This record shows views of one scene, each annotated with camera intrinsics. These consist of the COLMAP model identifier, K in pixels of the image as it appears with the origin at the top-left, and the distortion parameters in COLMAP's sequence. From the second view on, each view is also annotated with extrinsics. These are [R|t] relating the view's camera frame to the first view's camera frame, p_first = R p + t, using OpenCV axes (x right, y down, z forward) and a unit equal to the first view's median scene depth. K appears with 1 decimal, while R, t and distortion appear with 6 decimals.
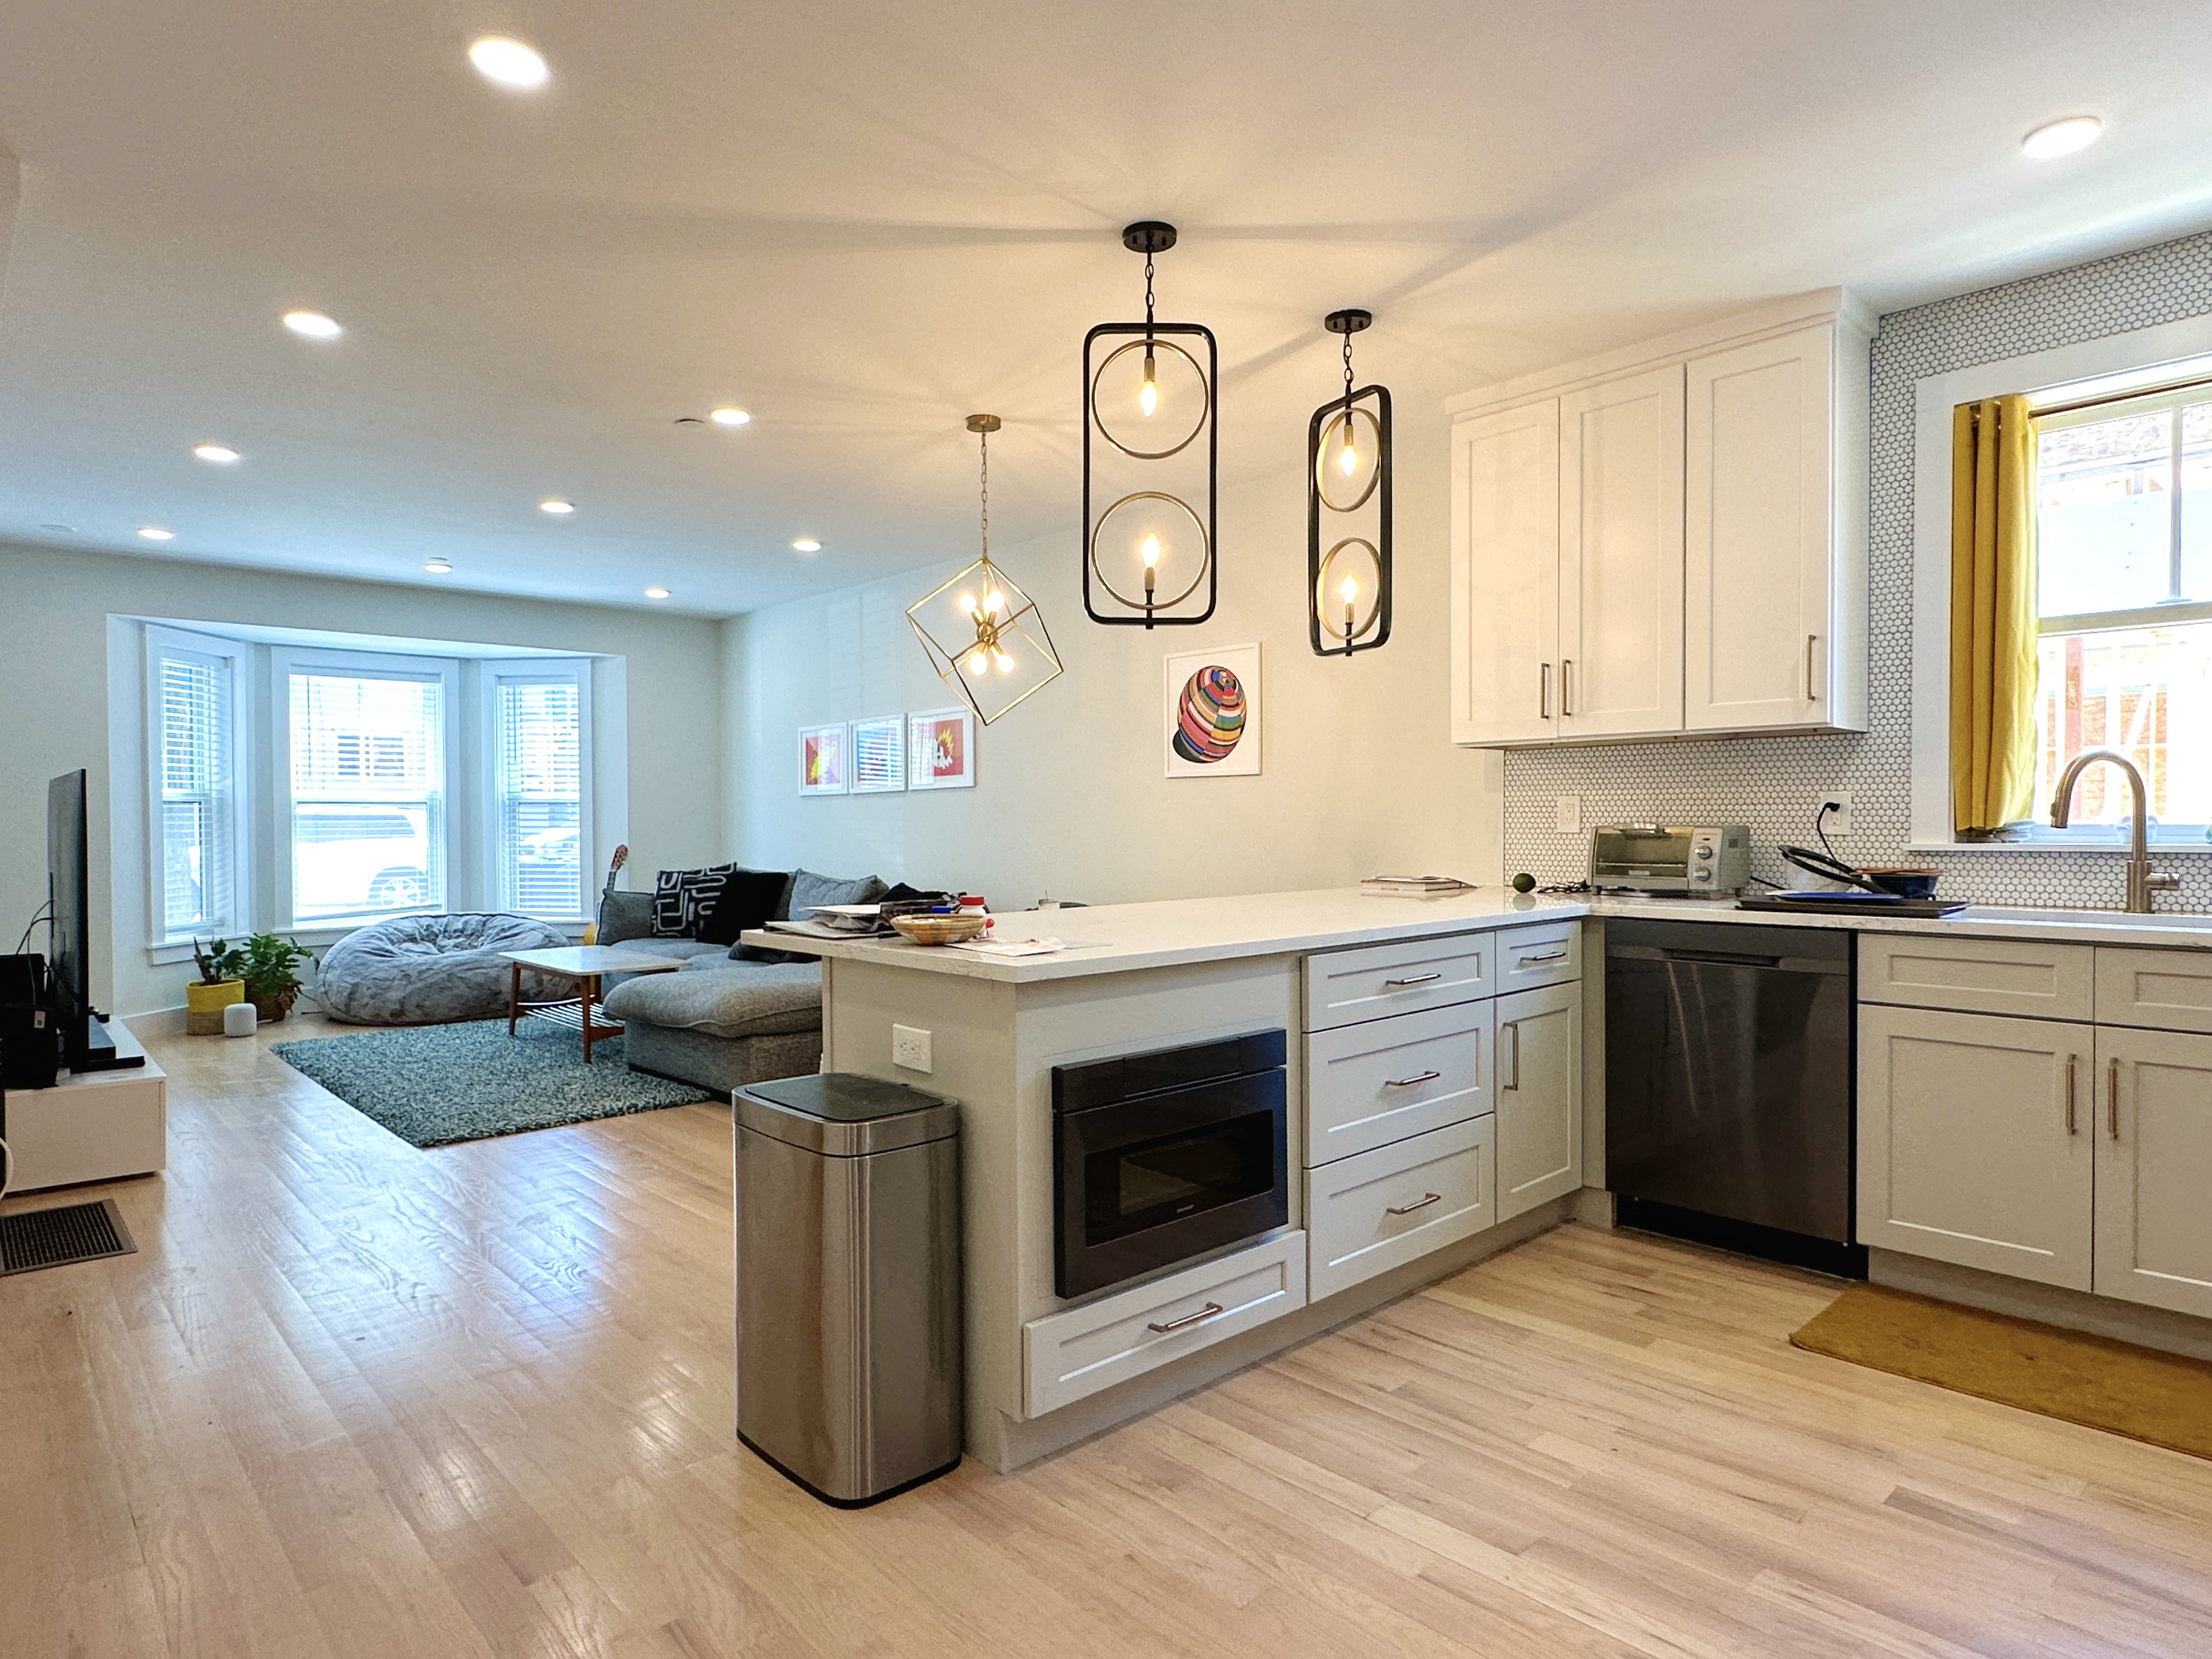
lens RADIAL K [[1280.4, 0, 1106.0], [0, 1280.4, 829.5], [0, 0, 1]] dist [-0.004836, -0.000926]
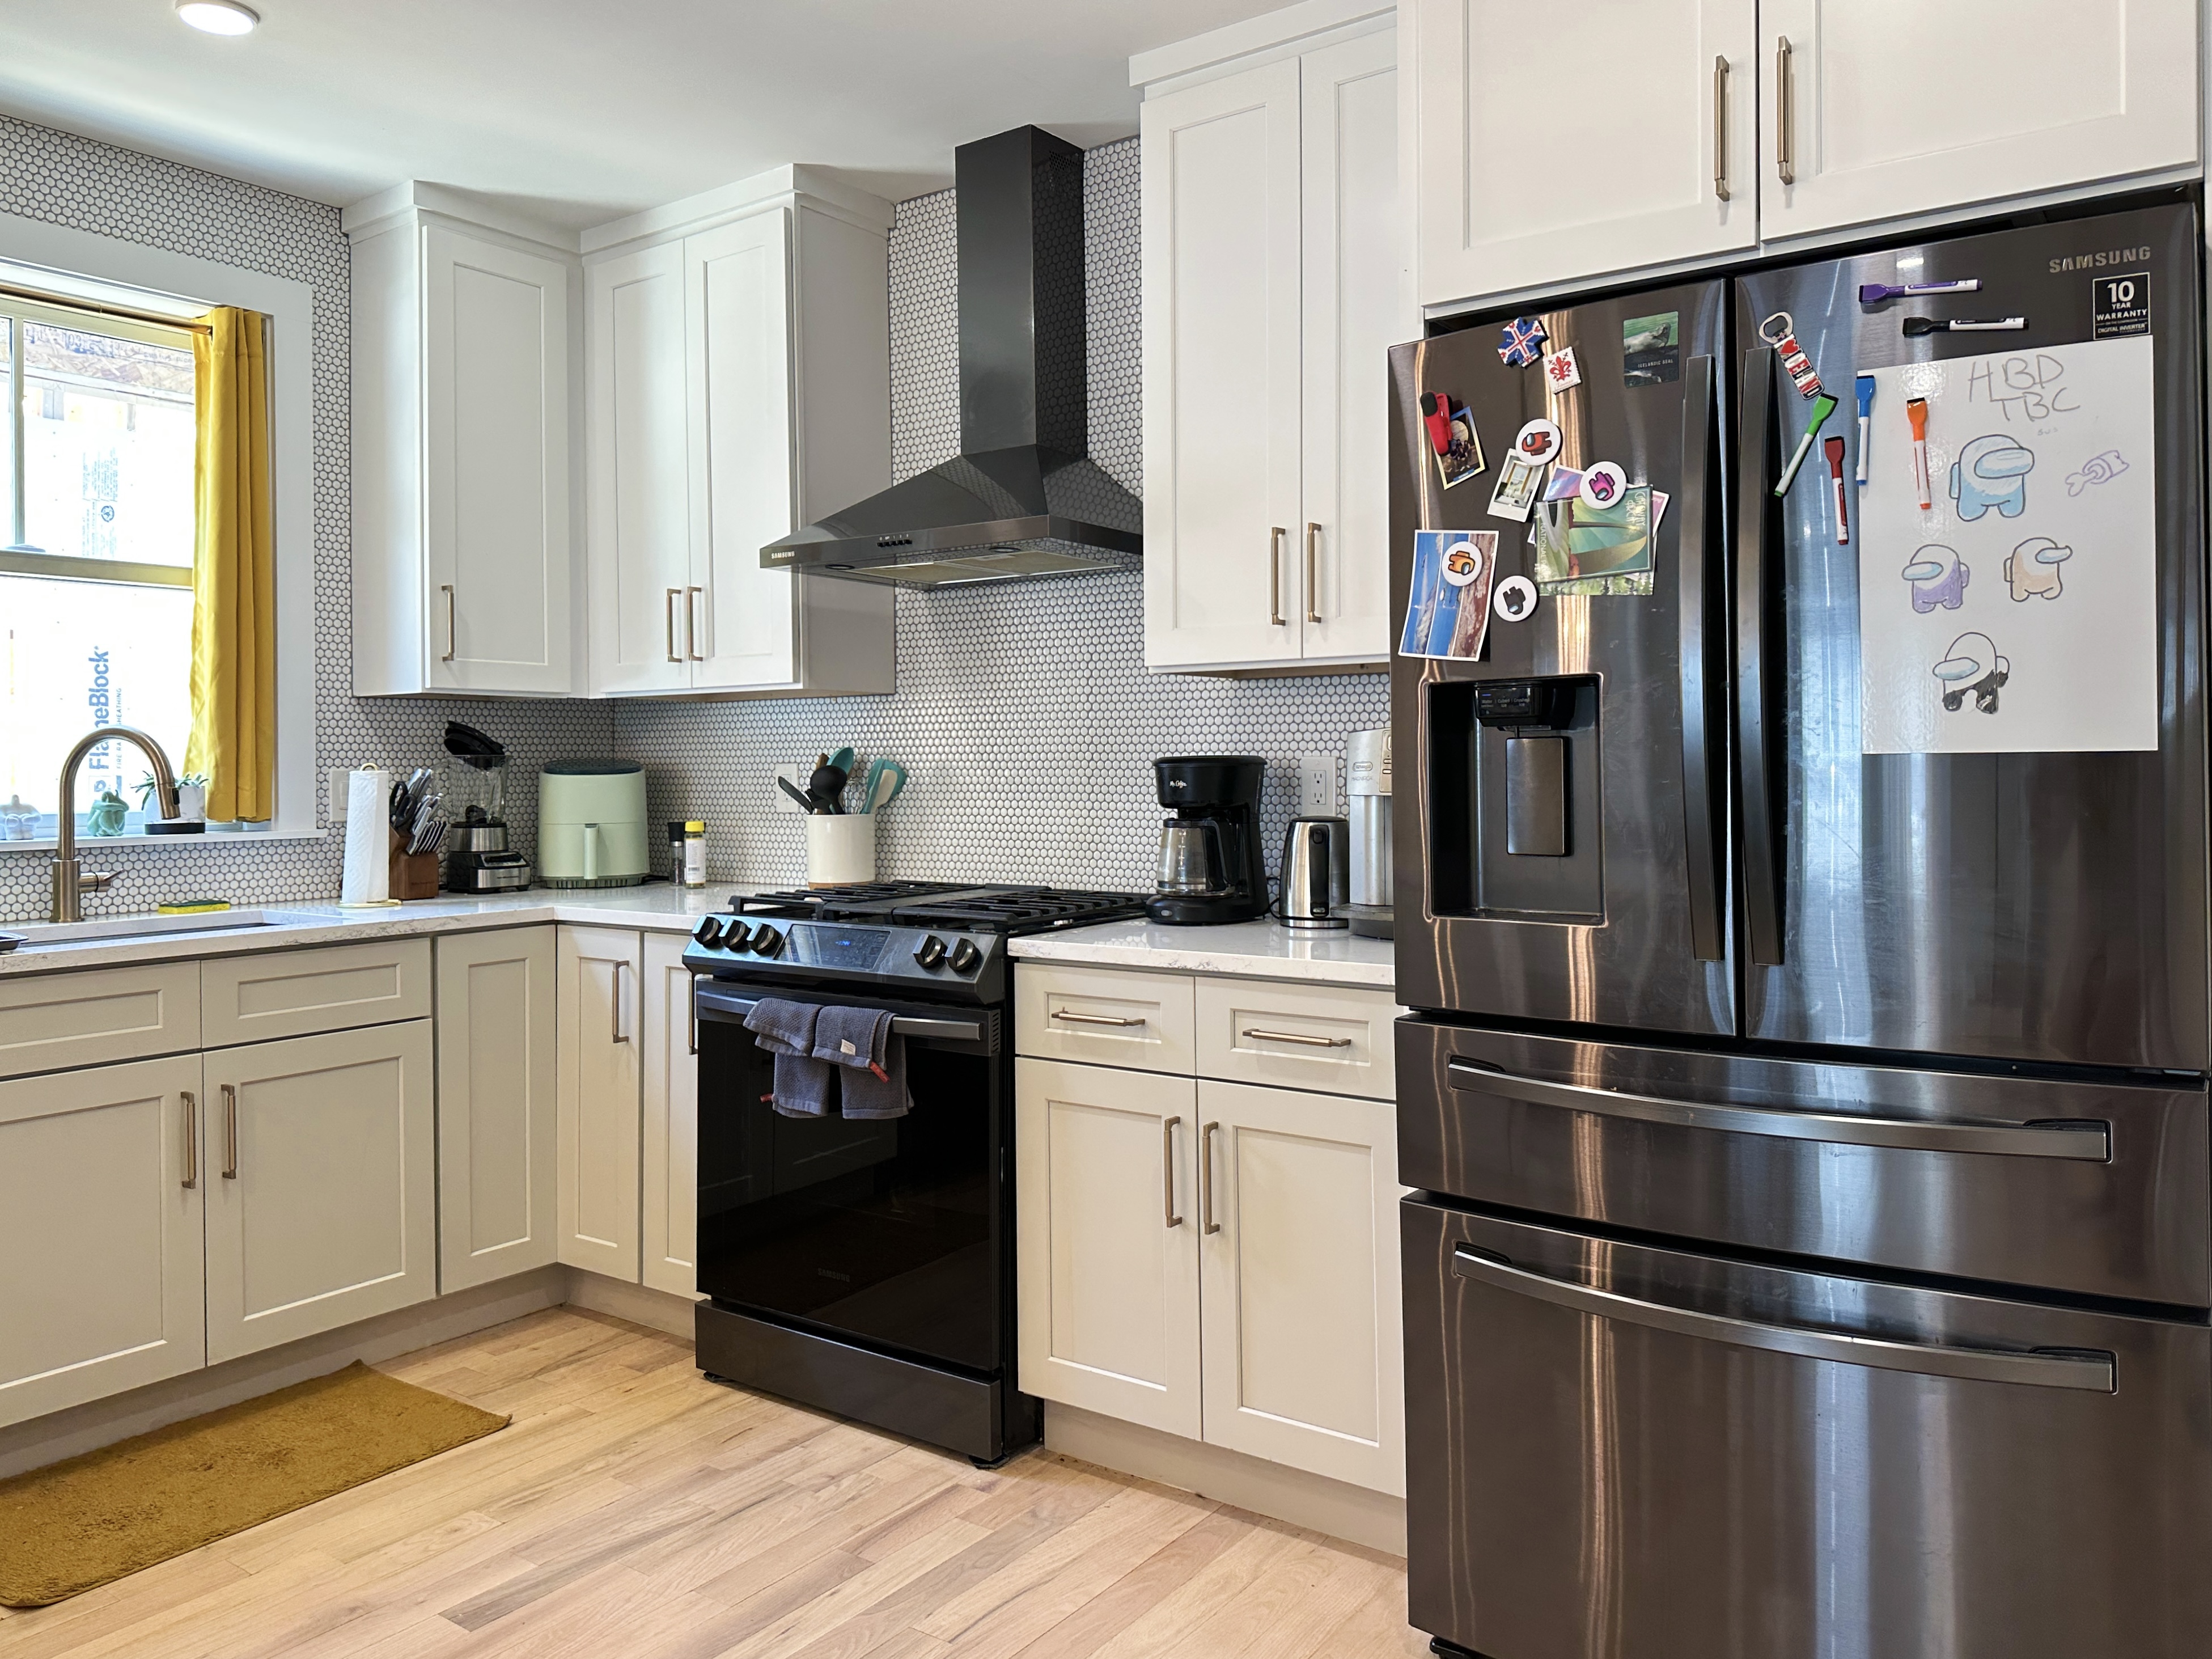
lens RADIAL K [[1584.0, 0, 1113.6], [0, 1584.0, 759.3], [0, 0, 1]] dist [0.084329, -0.111389]
pose [[-0.209158, 0.010283, 0.977828, -0.164818], [0.017635, 0.999822, -0.006742, -0.009719], [-0.977723, 0.015834, -0.209302, 0.253515]]
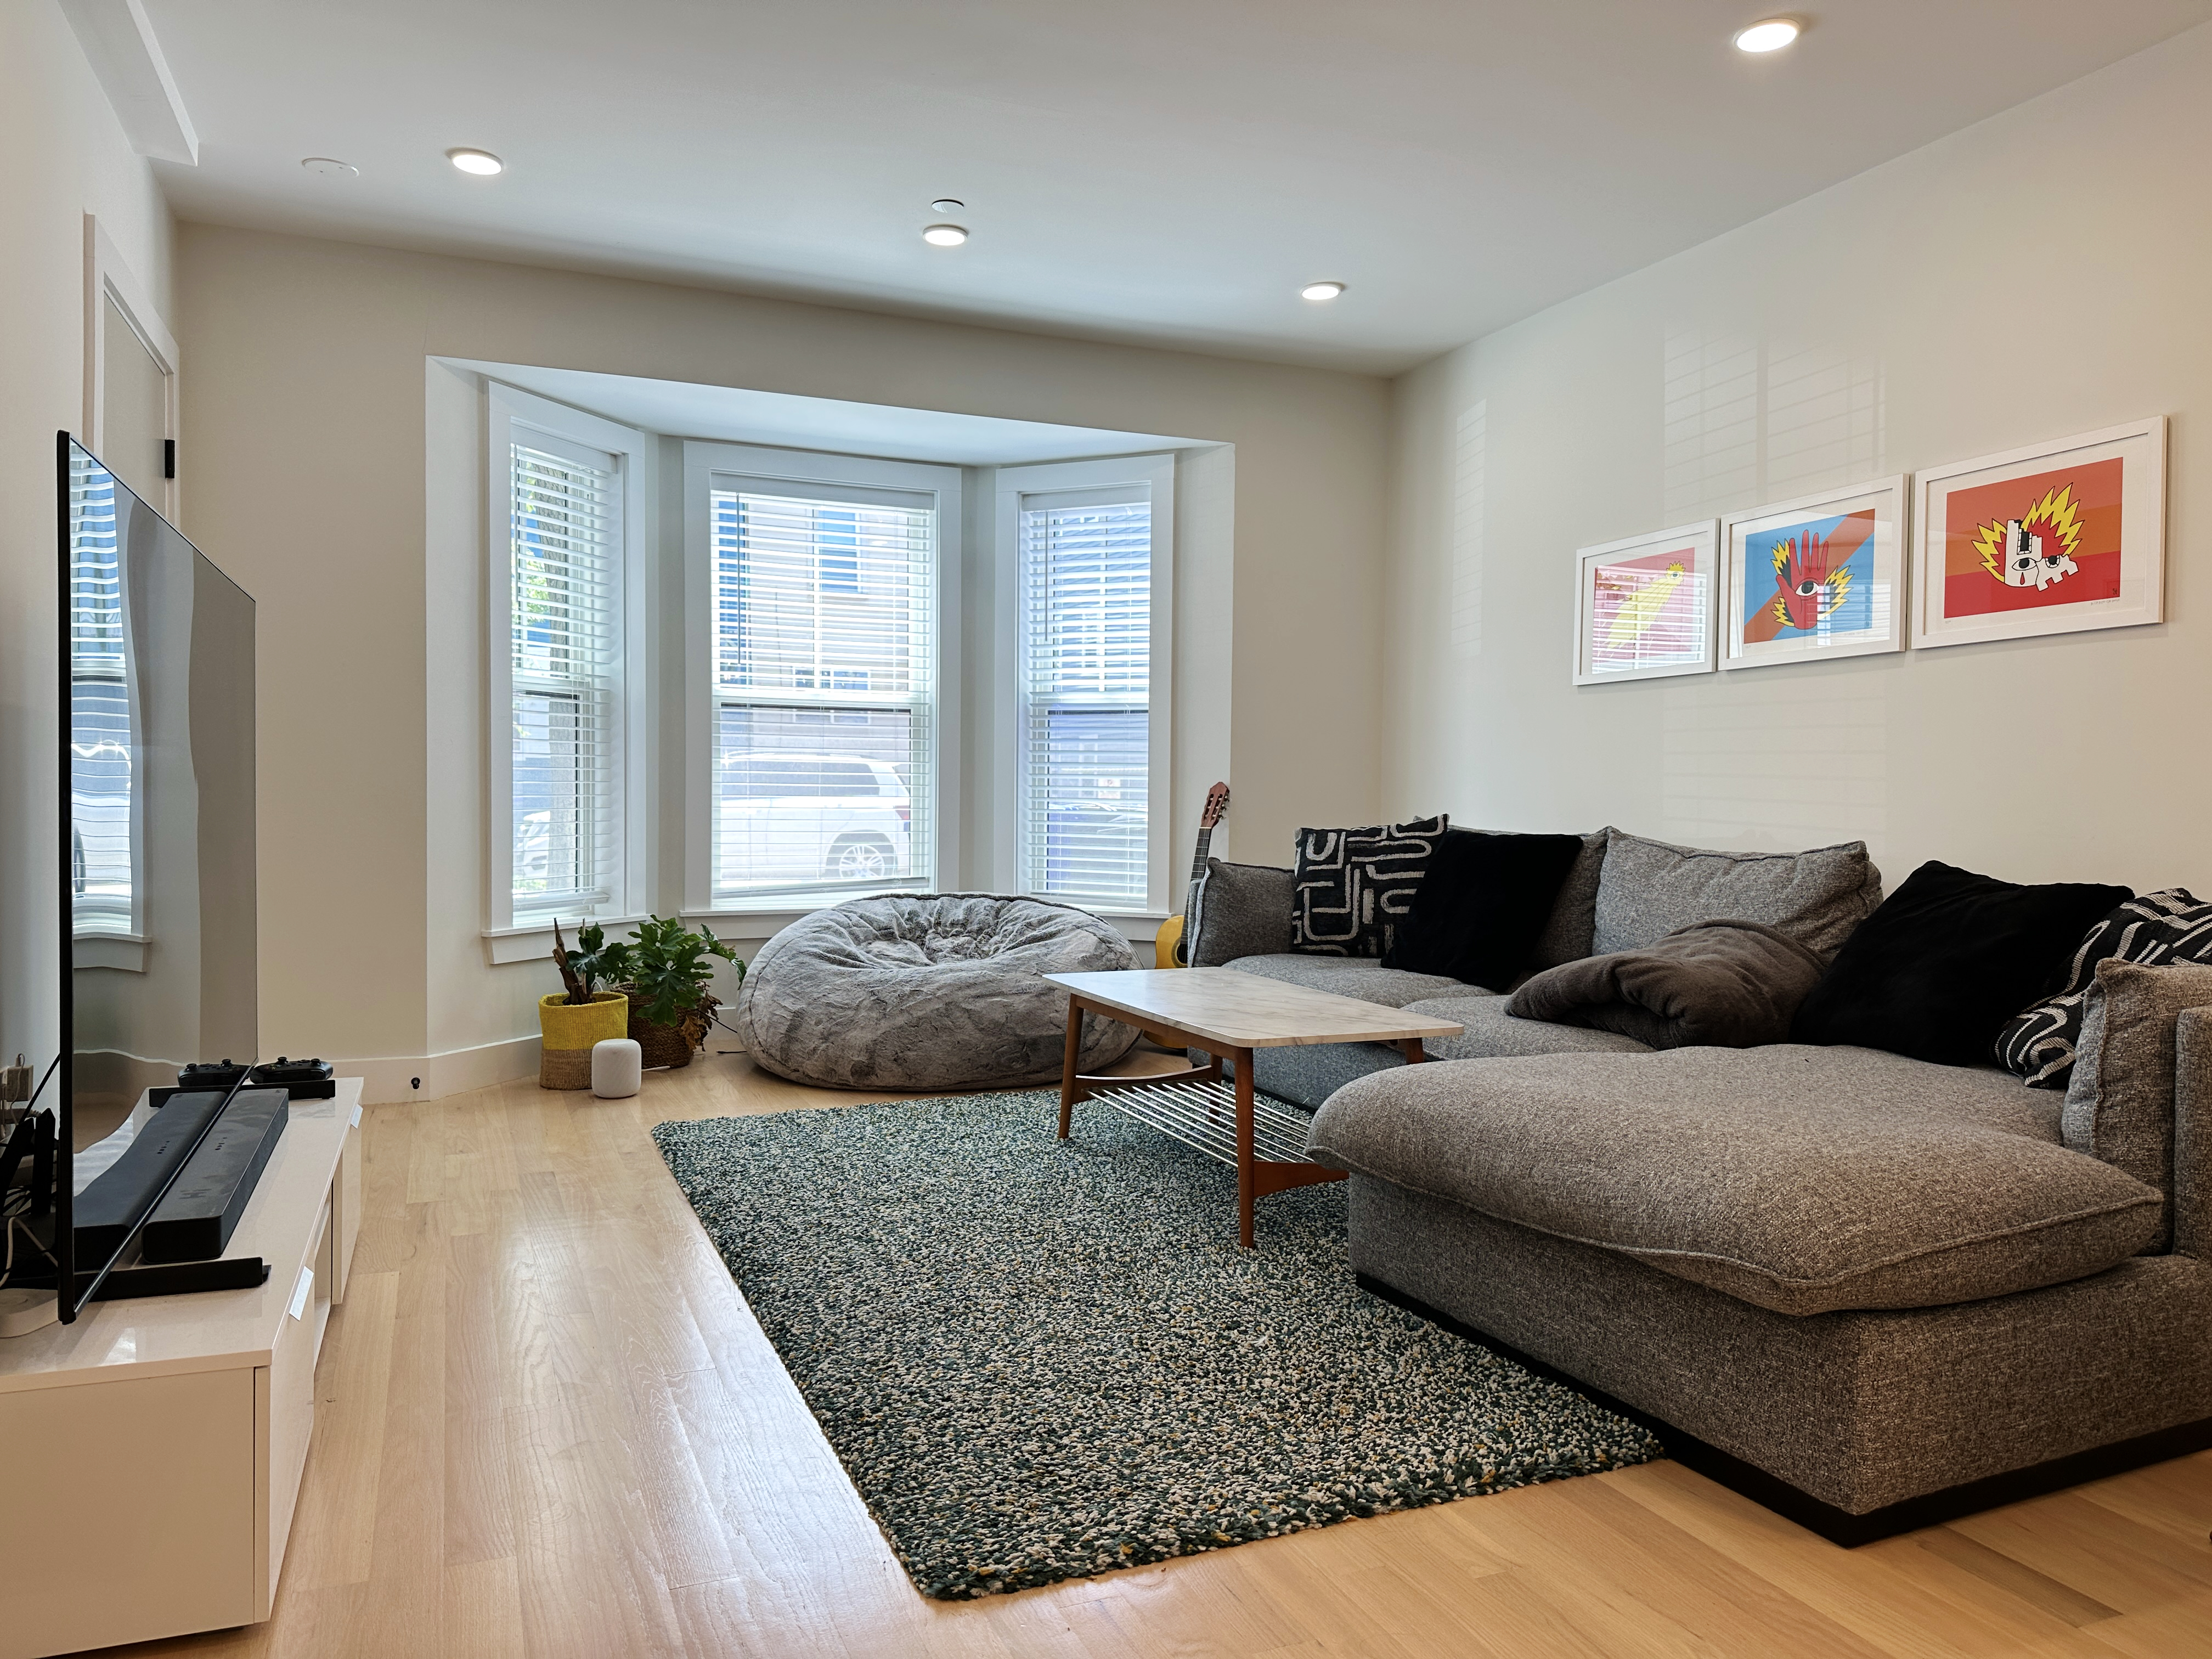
lens RADIAL K [[1567.4, 0, 1106.0], [0, 1567.4, 829.5], [0, 0, 1]] dist [0.084203, -0.106863]
pose [[0.939539, 0.022448, -0.341704, -0.233800], [-0.017526, 0.999693, 0.017486, 0.026560], [0.341992, -0.010440, 0.939645, 0.411874]]
